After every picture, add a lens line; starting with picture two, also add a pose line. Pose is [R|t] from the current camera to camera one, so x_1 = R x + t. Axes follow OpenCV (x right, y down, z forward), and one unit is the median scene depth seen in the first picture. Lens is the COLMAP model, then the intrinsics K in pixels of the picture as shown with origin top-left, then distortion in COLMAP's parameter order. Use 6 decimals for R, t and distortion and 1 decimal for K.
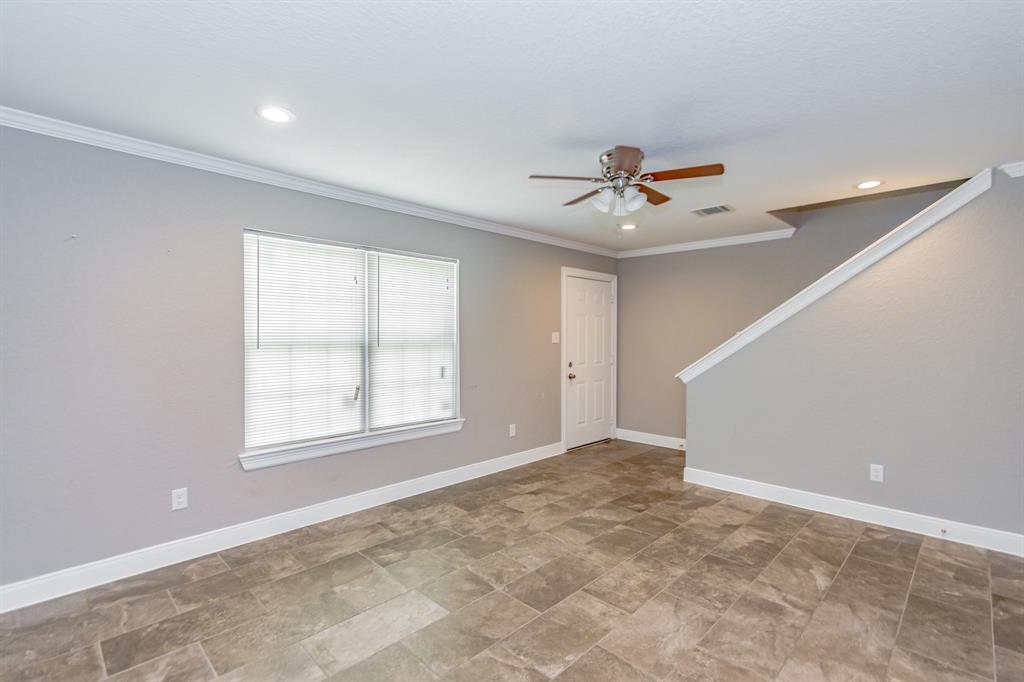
lens RADIAL K [[484.8, 0, 510.7], [0, 484.8, 338.6], [0, 0, 1]] dist [-0.002223, -0.001137]
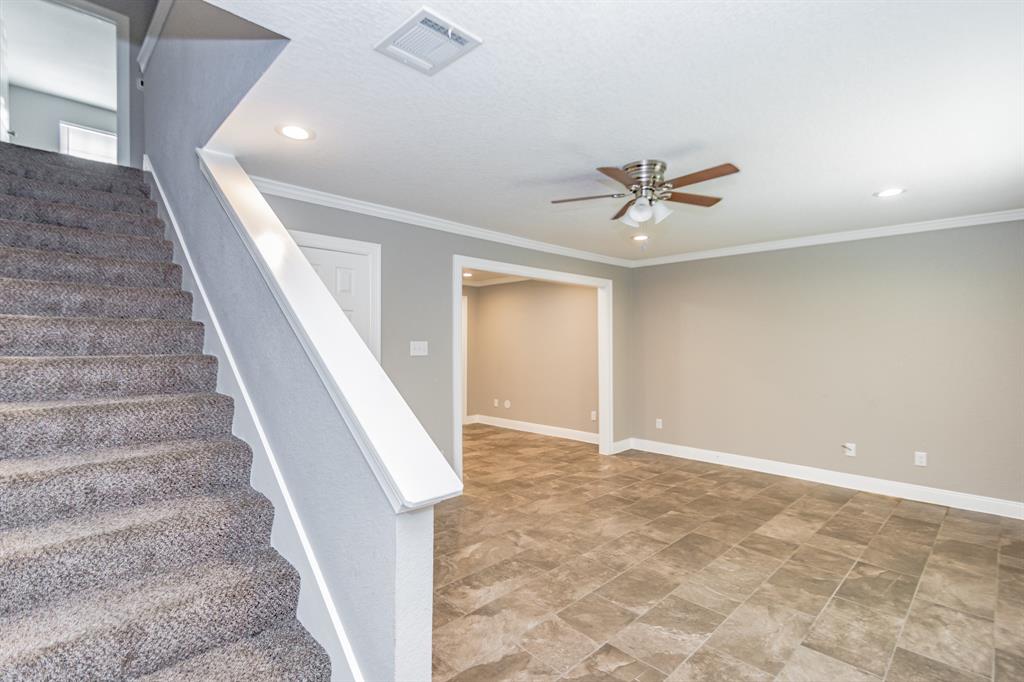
lens RADIAL K [[484.8, 0, 513.0], [0, 484.8, 341.7], [0, 0, 1]] dist [-0.002223, -0.001137]
pose [[-0.999643, -0.006170, 0.025979, 0.450975], [-0.005937, 0.999942, 0.009035, -0.023109], [-0.026033, 0.008878, -0.999622, 1.942400]]
